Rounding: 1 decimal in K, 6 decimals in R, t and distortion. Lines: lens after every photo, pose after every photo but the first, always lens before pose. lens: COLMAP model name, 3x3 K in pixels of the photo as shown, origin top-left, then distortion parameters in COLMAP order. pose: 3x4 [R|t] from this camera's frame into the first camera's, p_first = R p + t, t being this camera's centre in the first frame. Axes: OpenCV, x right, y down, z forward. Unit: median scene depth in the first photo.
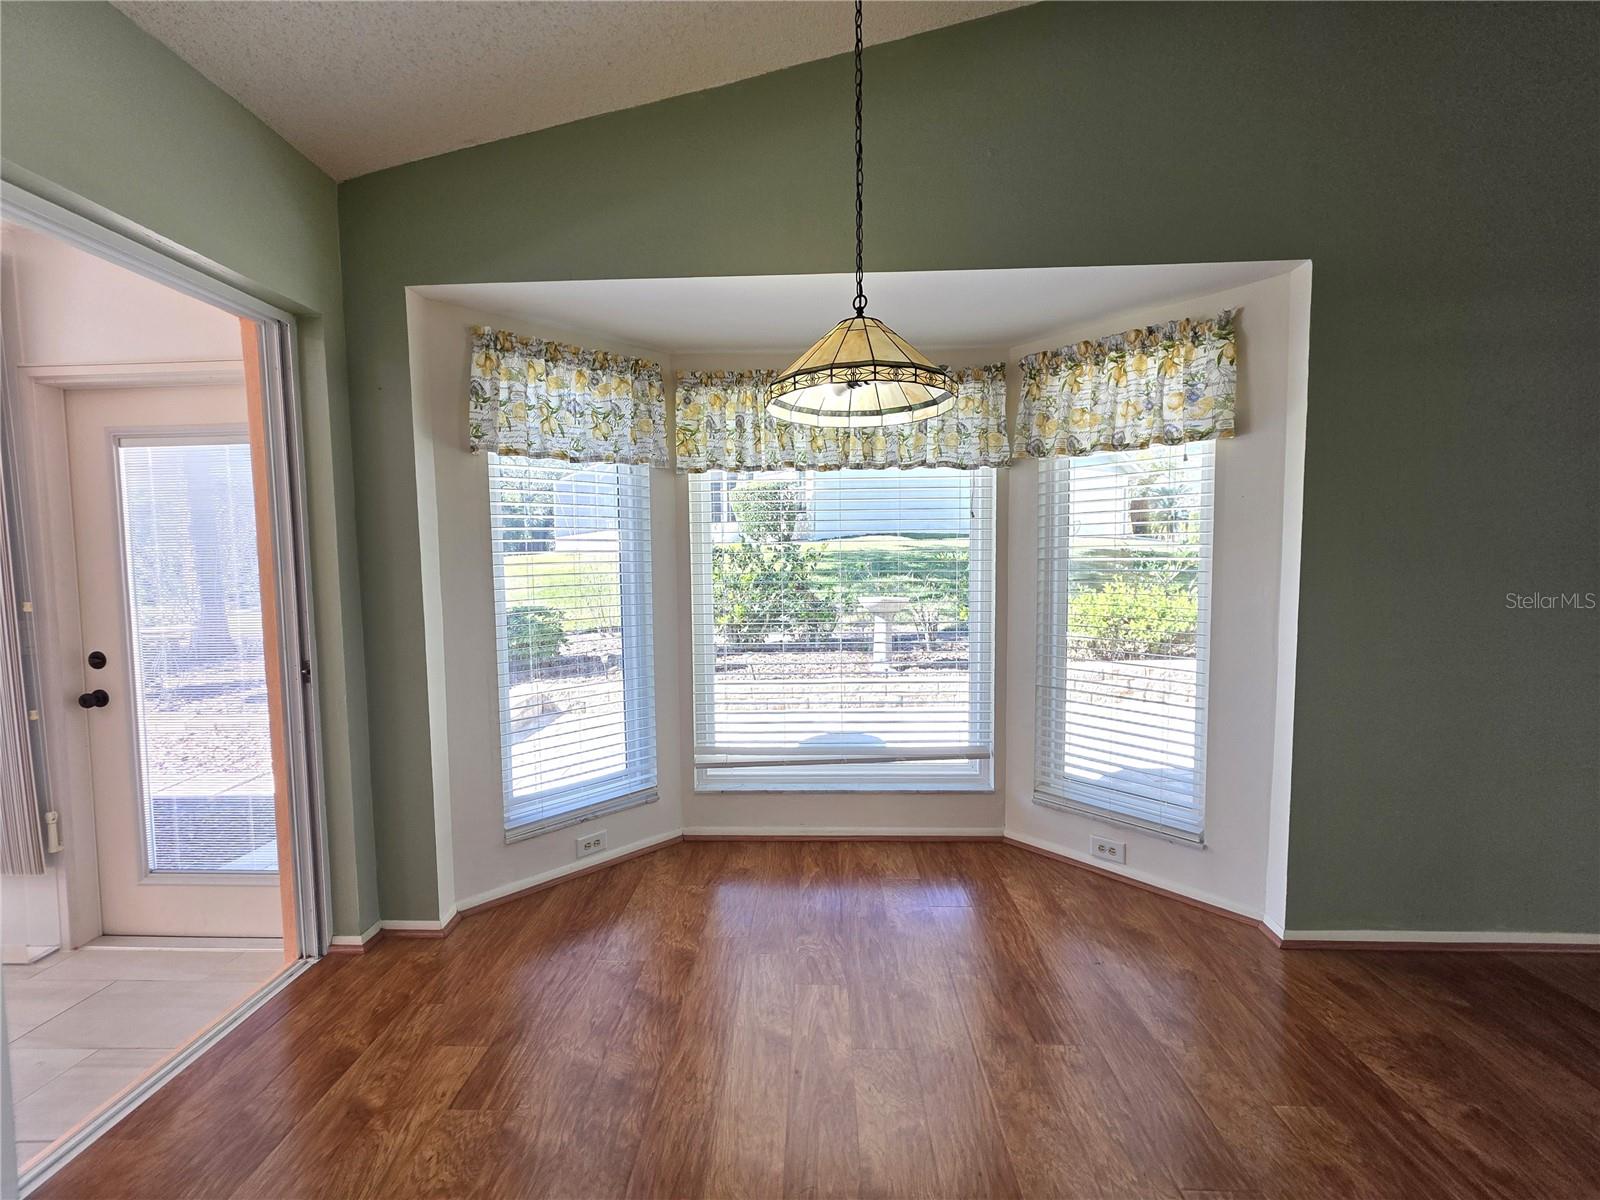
lens RADIAL K [[641.1, 0, 789.5], [0, 641.1, 605.7], [0, 0, 1]] dist [0.001516, 0.000963]
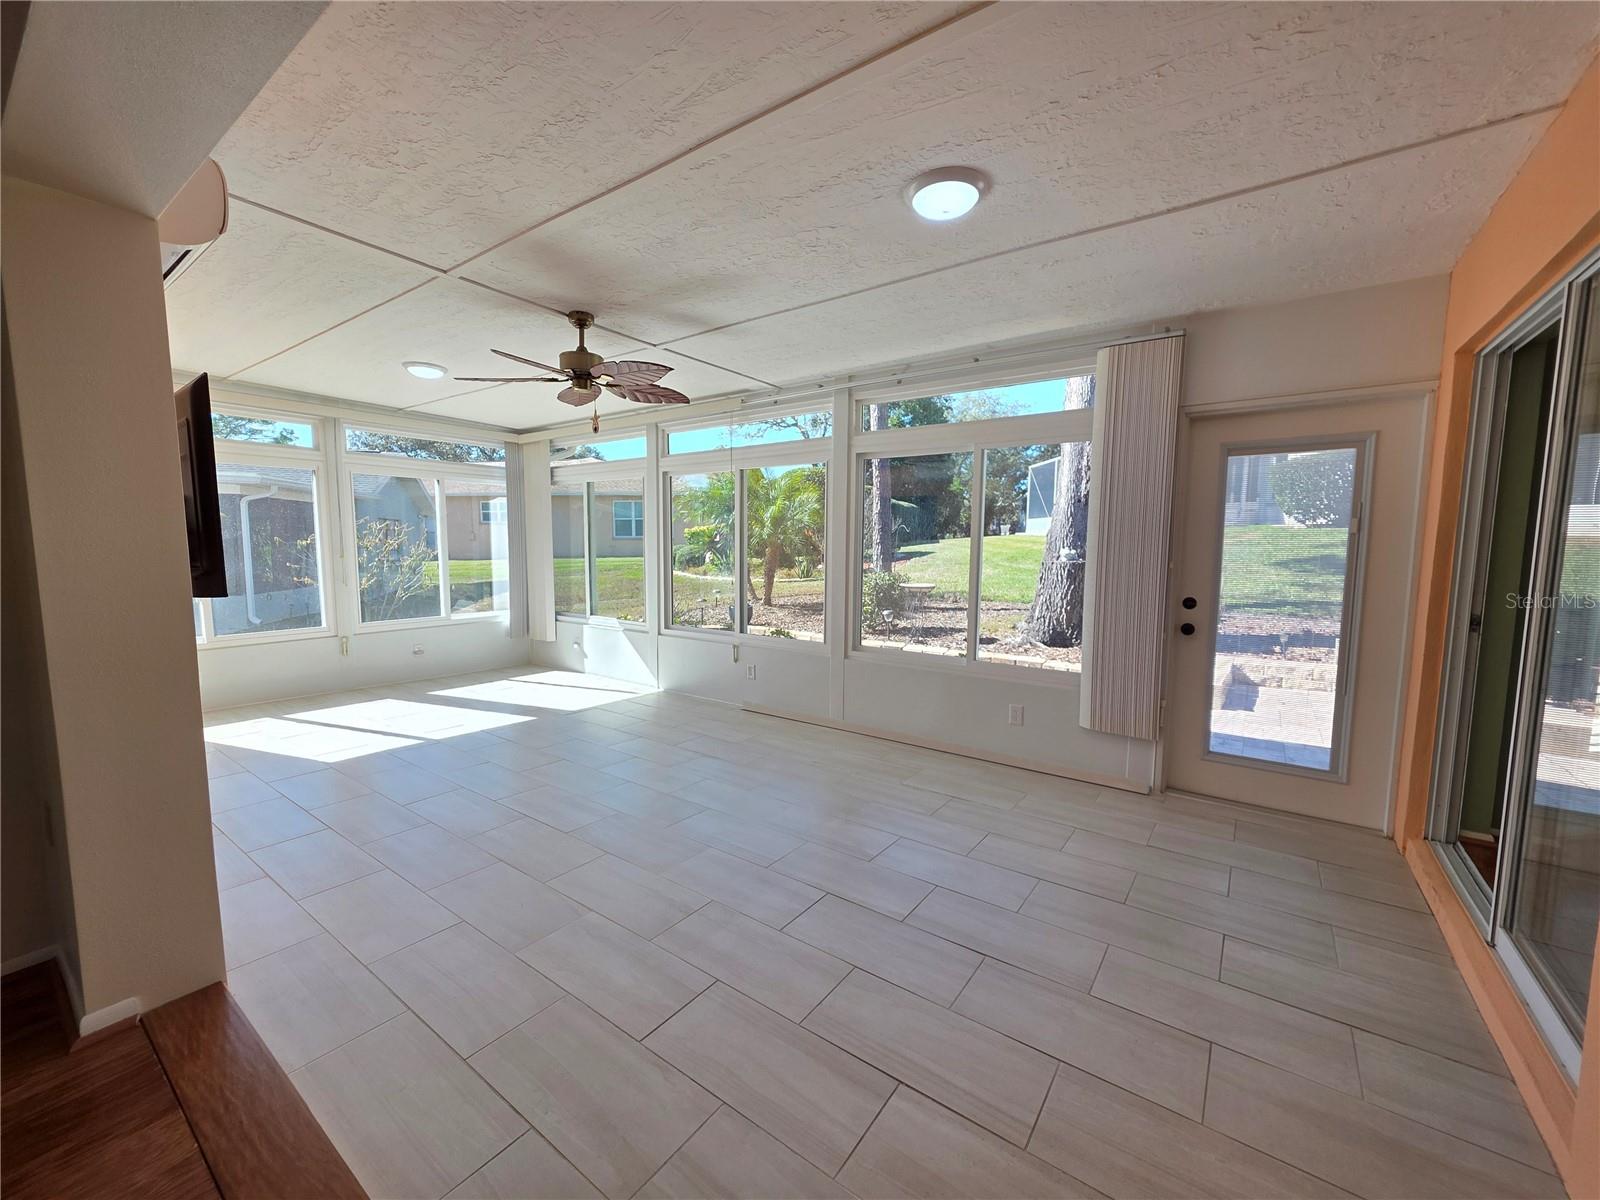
lens RADIAL K [[641.1, 0, 796.7], [0, 641.1, 606.5], [0, 0, 1]] dist [0.001516, 0.000963]
pose [[0.833715, 0.072150, -0.547461, -0.899218], [-0.055876, 0.997361, 0.046351, 0.065180], [0.549361, -0.008054, 0.835547, -0.646814]]
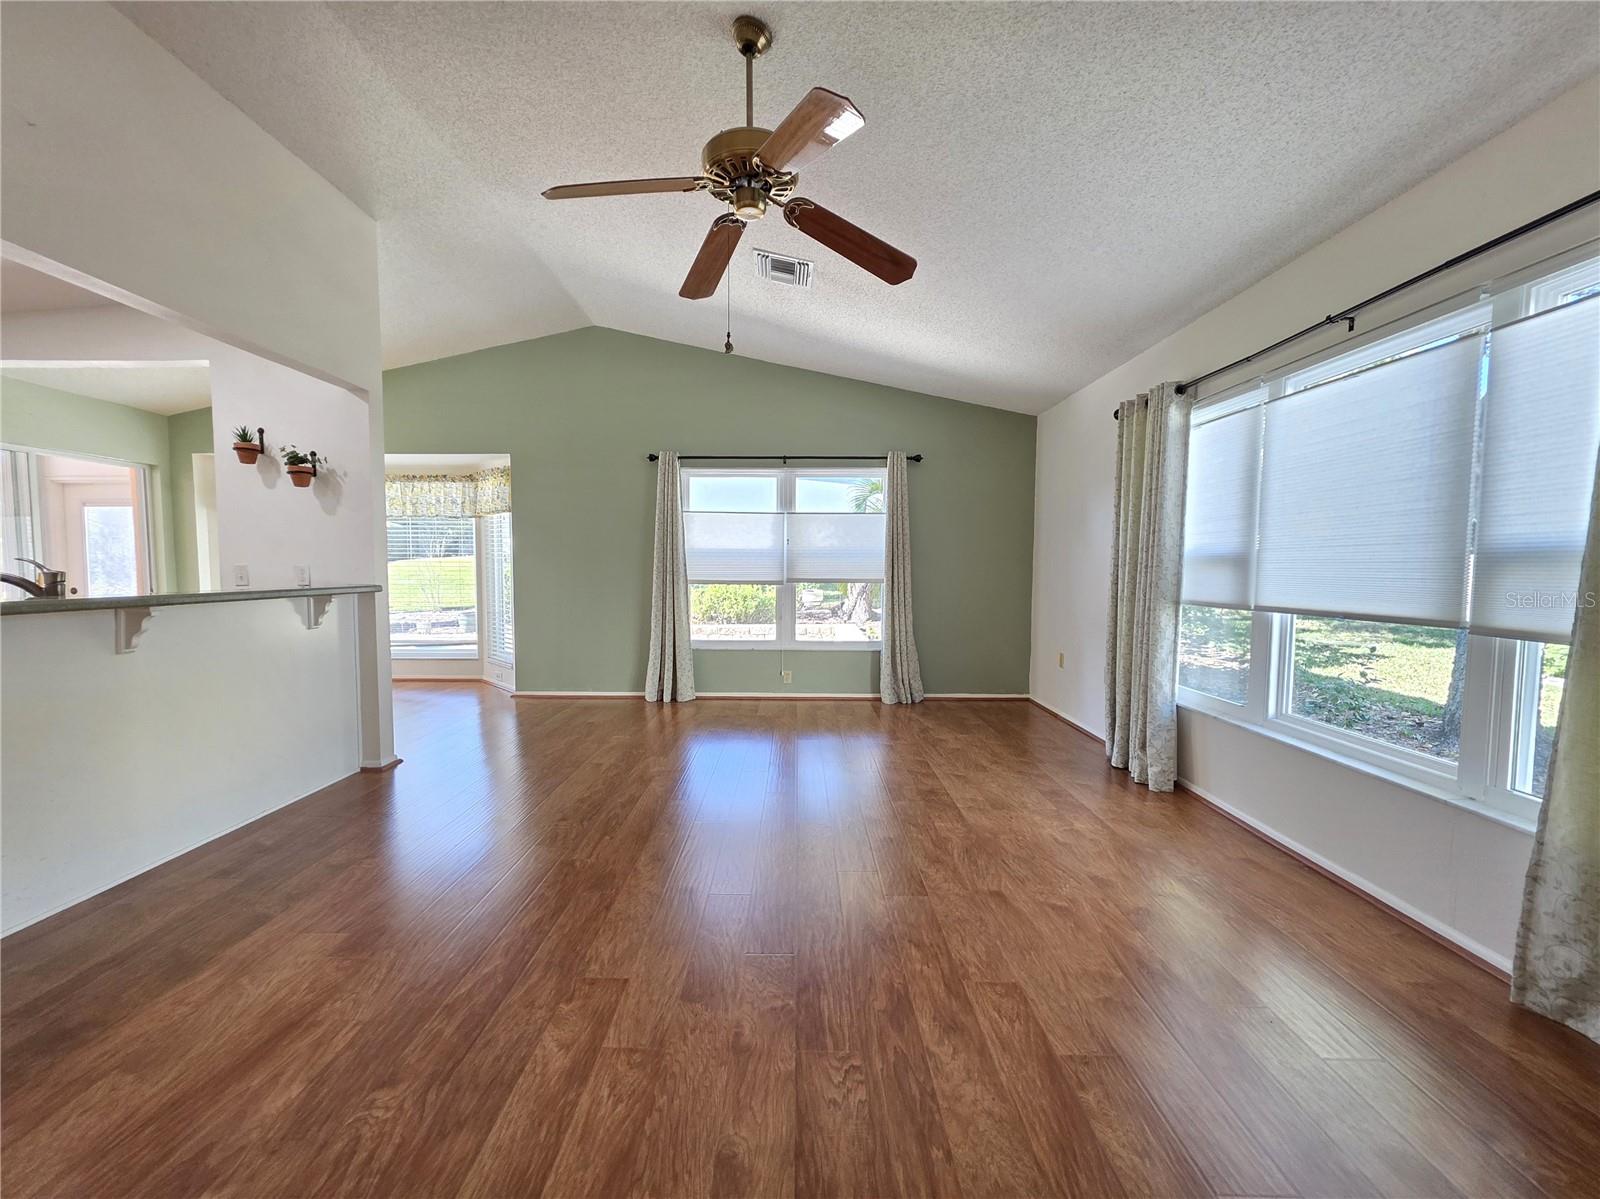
lens RADIAL K [[641.1, 0, 790.0], [0, 641.1, 605.4], [0, 0, 1]] dist [0.001516, 0.000963]
pose [[0.999404, 0.014294, 0.031437, 1.474601], [-0.013951, 0.999841, -0.011083, 0.120241], [-0.031590, 0.010637, 0.999444, -1.433636]]
